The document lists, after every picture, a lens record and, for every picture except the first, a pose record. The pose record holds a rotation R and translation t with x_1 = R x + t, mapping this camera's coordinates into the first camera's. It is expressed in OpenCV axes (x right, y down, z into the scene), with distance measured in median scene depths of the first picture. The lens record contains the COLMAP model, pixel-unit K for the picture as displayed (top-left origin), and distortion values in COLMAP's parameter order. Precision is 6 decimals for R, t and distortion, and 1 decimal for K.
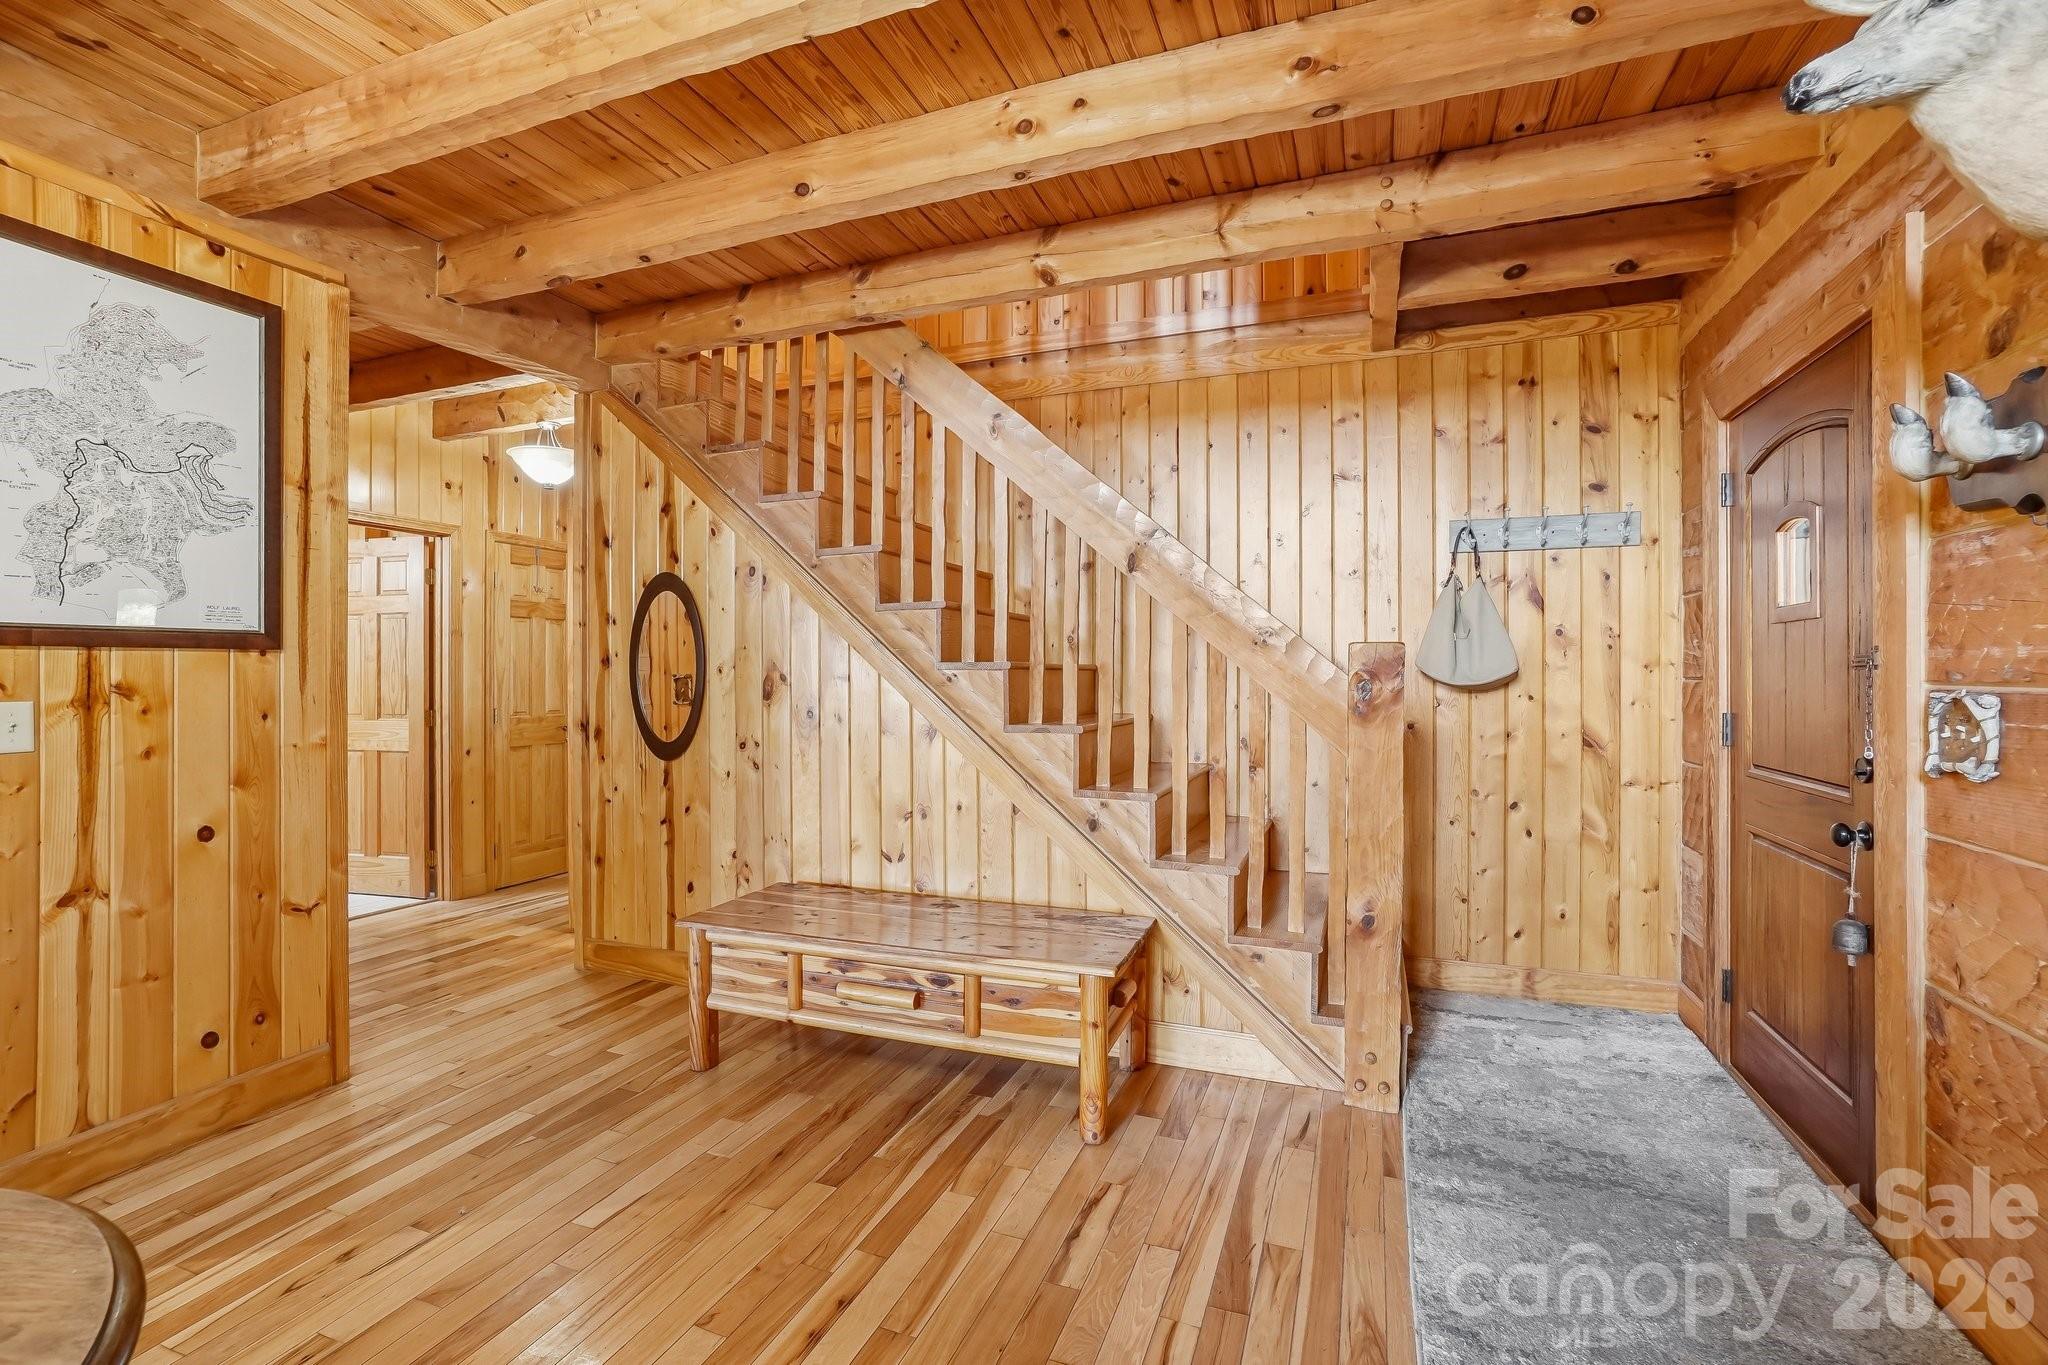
lens RADIAL K [[917.7, 0, 1005.0], [0, 917.7, 675.4], [0, 0, 1]] dist [-0.029494, 0.014076]
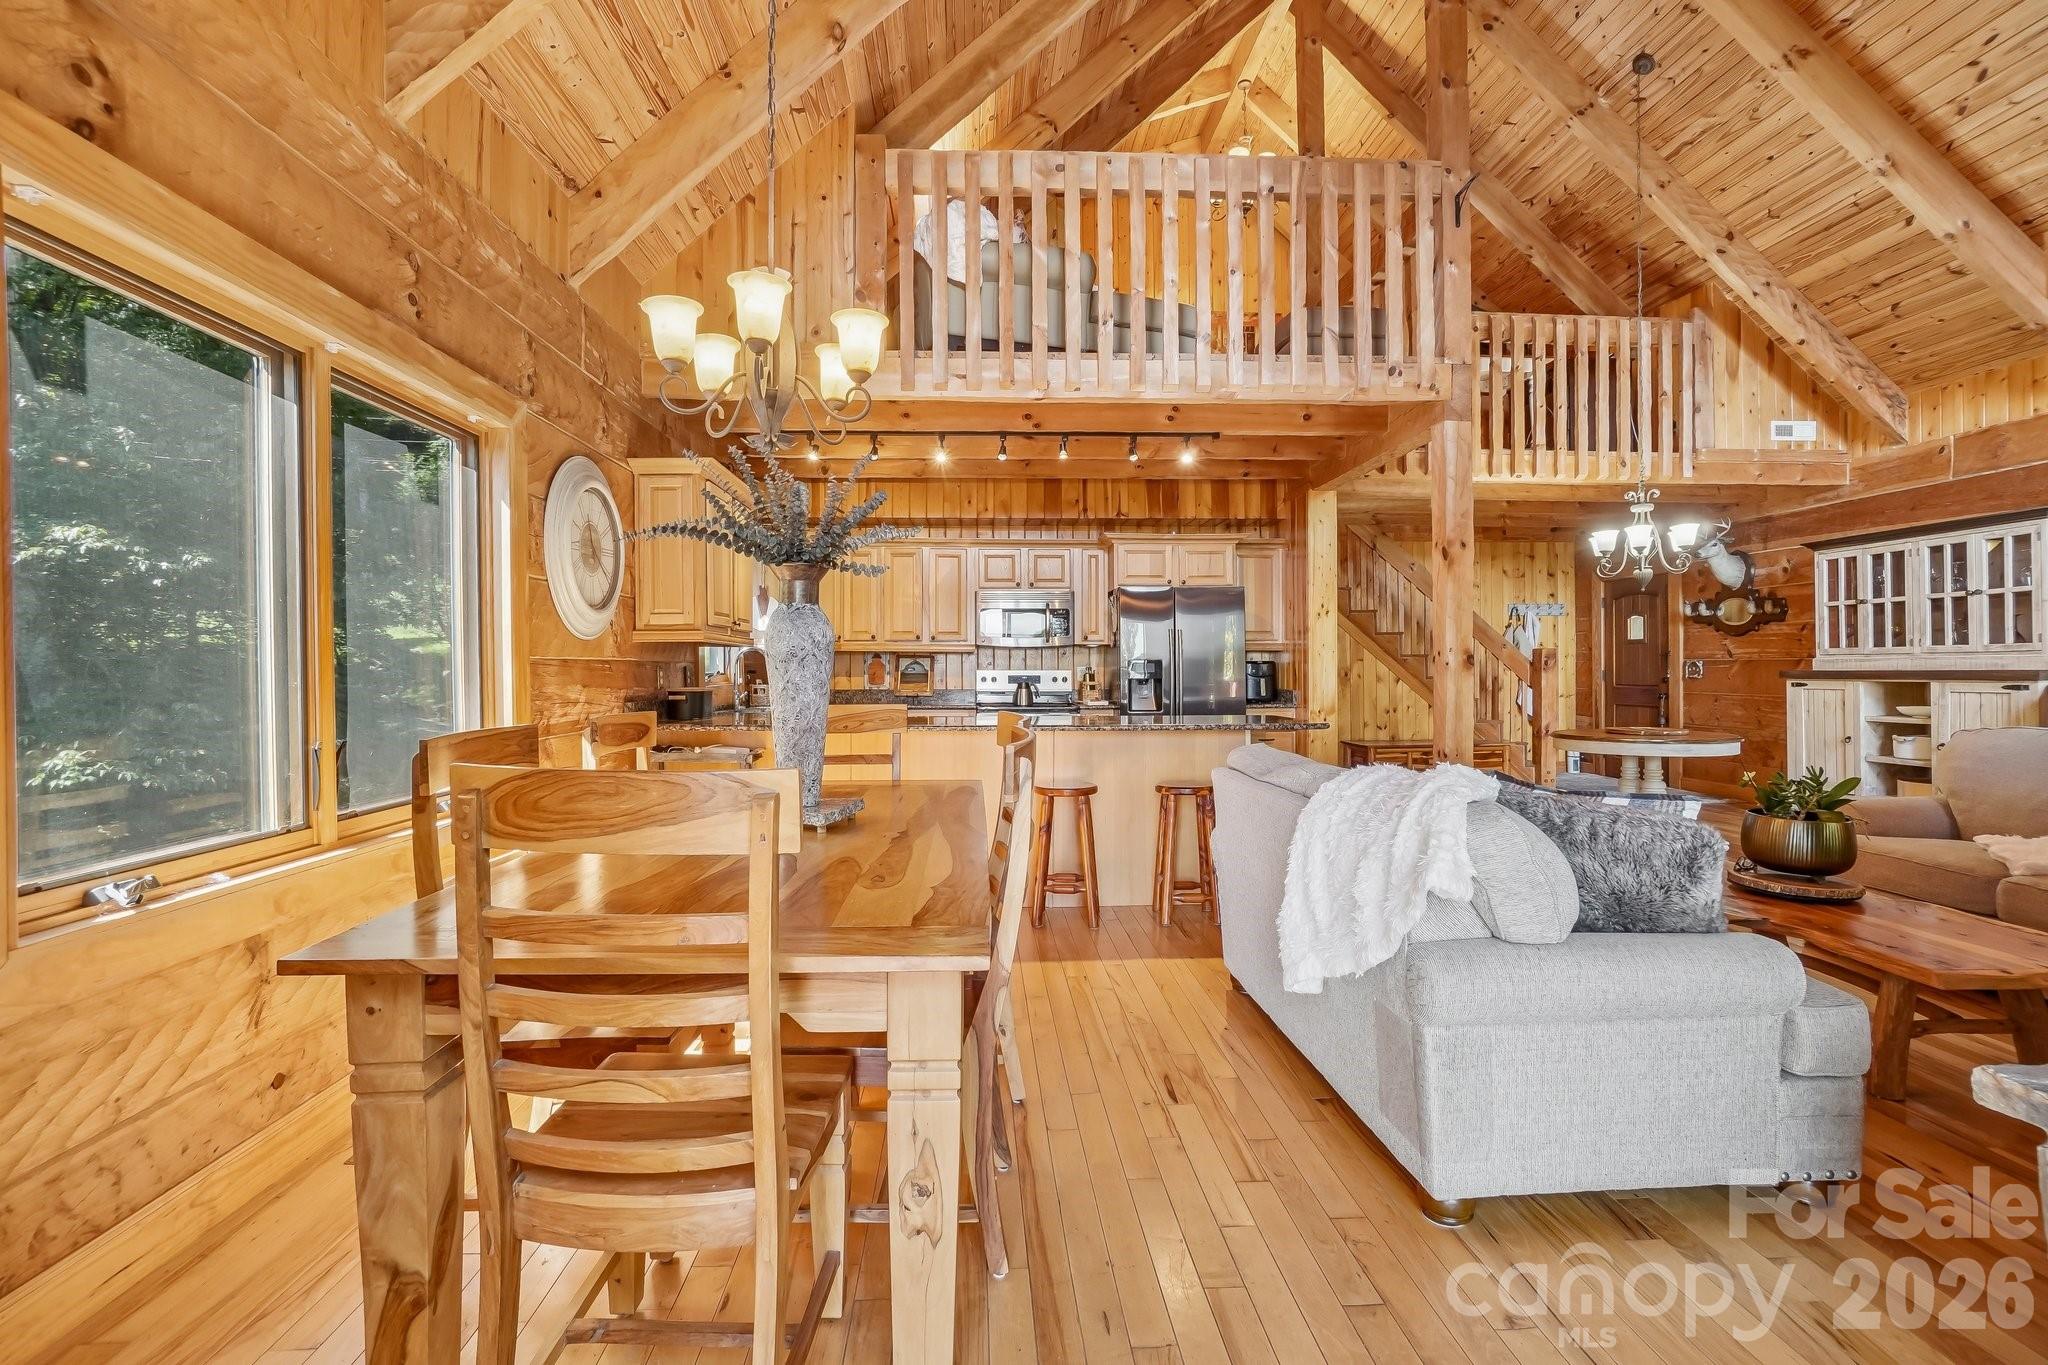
lens RADIAL K [[917.7, 0, 1026.6], [0, 917.7, 672.4], [0, 0, 1]] dist [-0.029494, 0.014076]
pose [[0.906219, -0.007559, 0.422741, -2.148693], [0.006731, 0.999971, 0.003450, 0.021435], [-0.422755, -0.000281, 0.906244, -0.956915]]
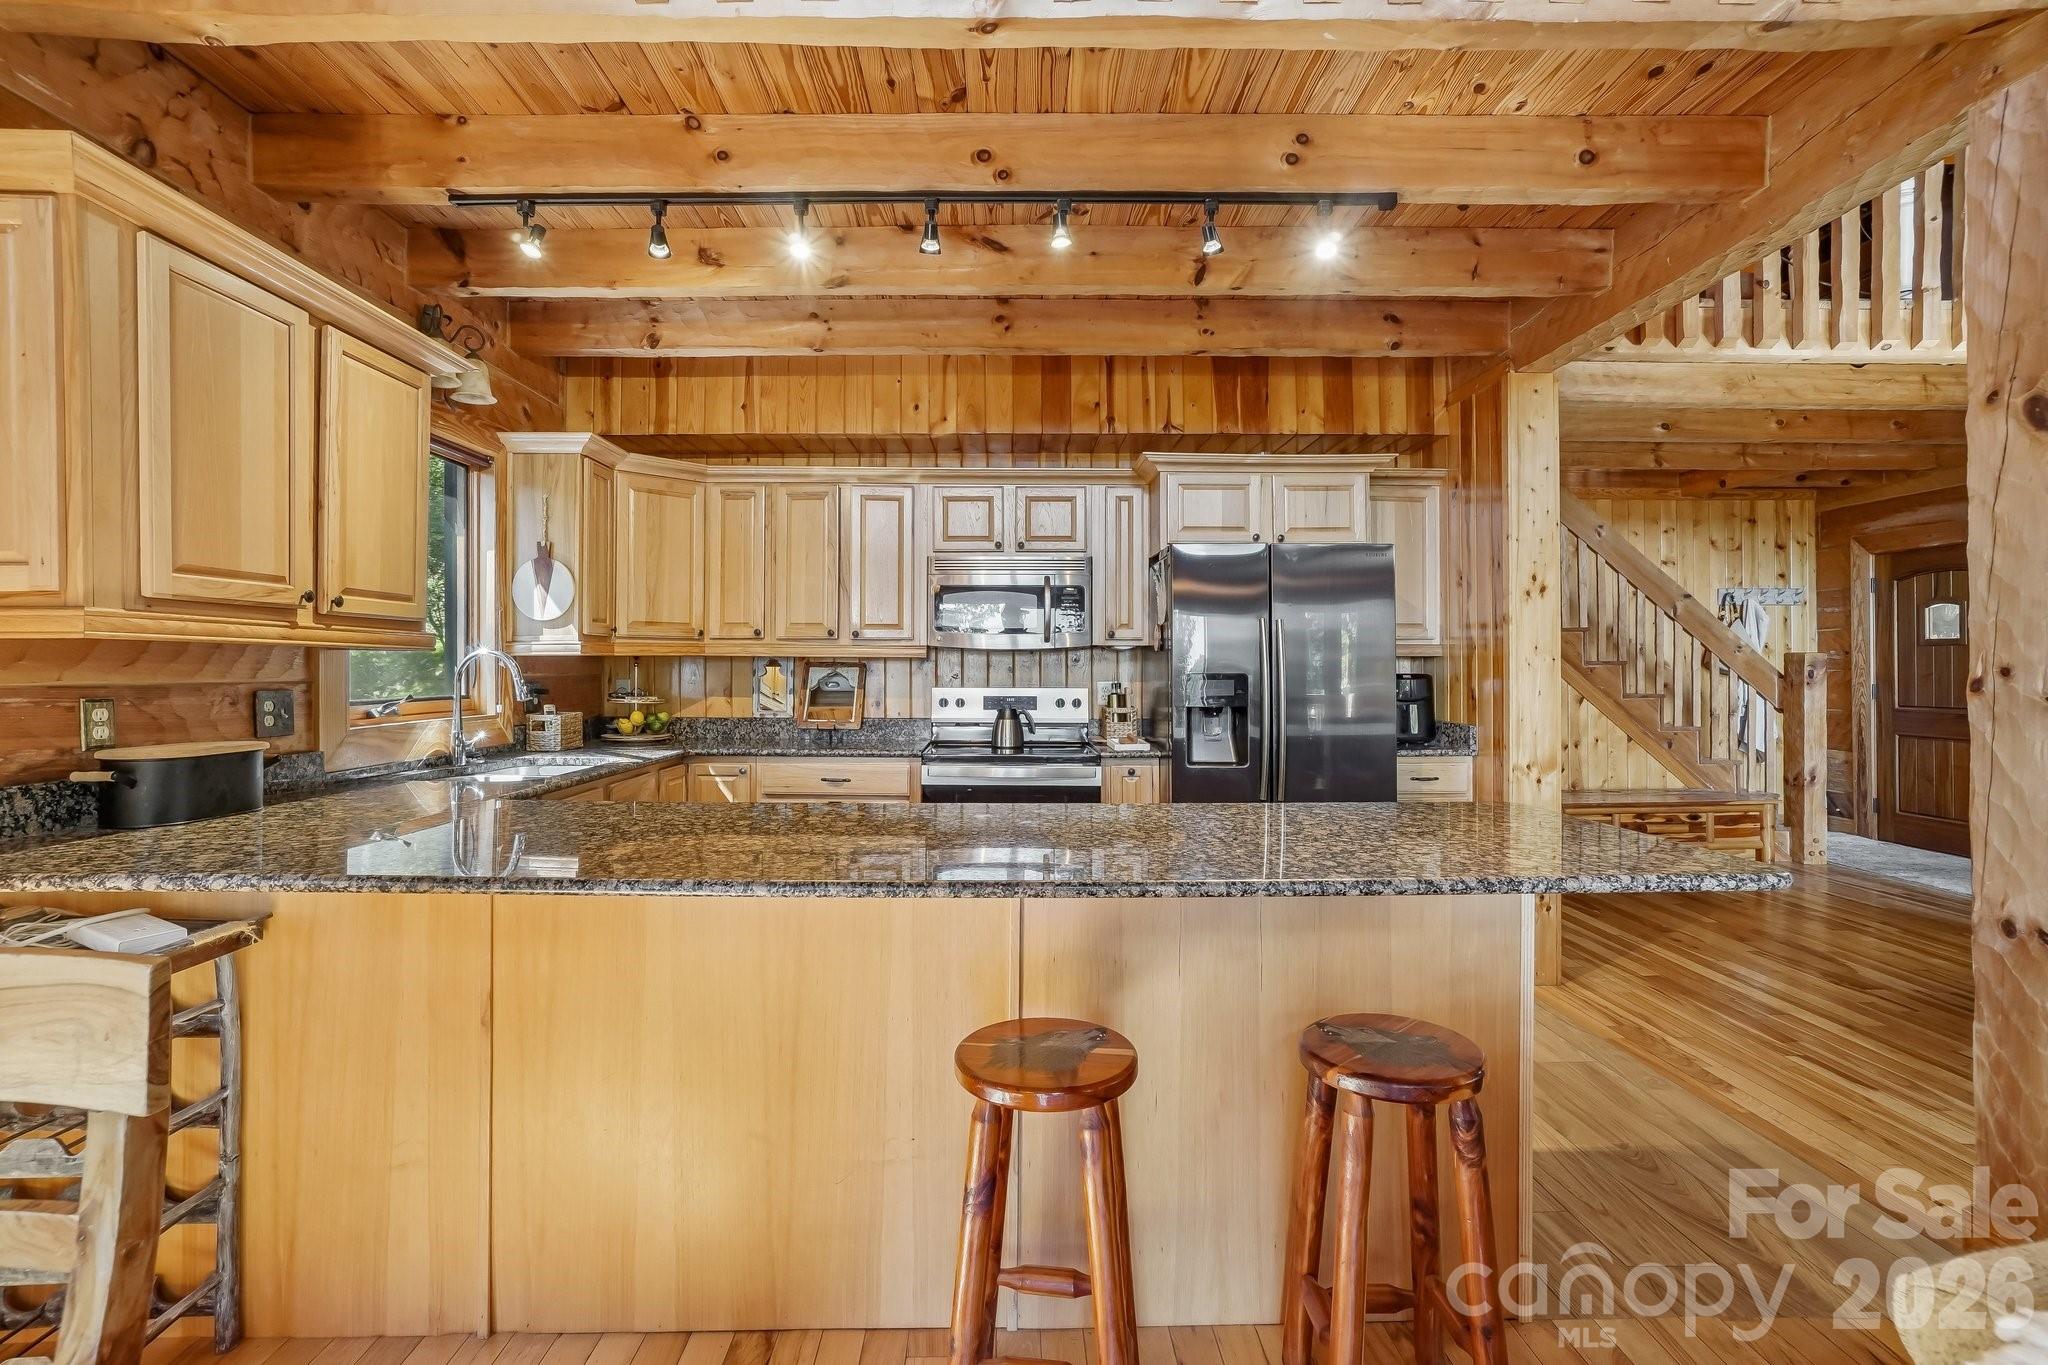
lens RADIAL K [[917.7, 0, 1023.2], [0, 917.7, 667.1], [0, 0, 1]] dist [-0.029494, 0.014076]
pose [[0.920681, -0.002853, 0.390304, -1.736826], [0.003941, 0.999990, -0.001987, -0.003085], [-0.390295, 0.003367, 0.920684, -0.215833]]
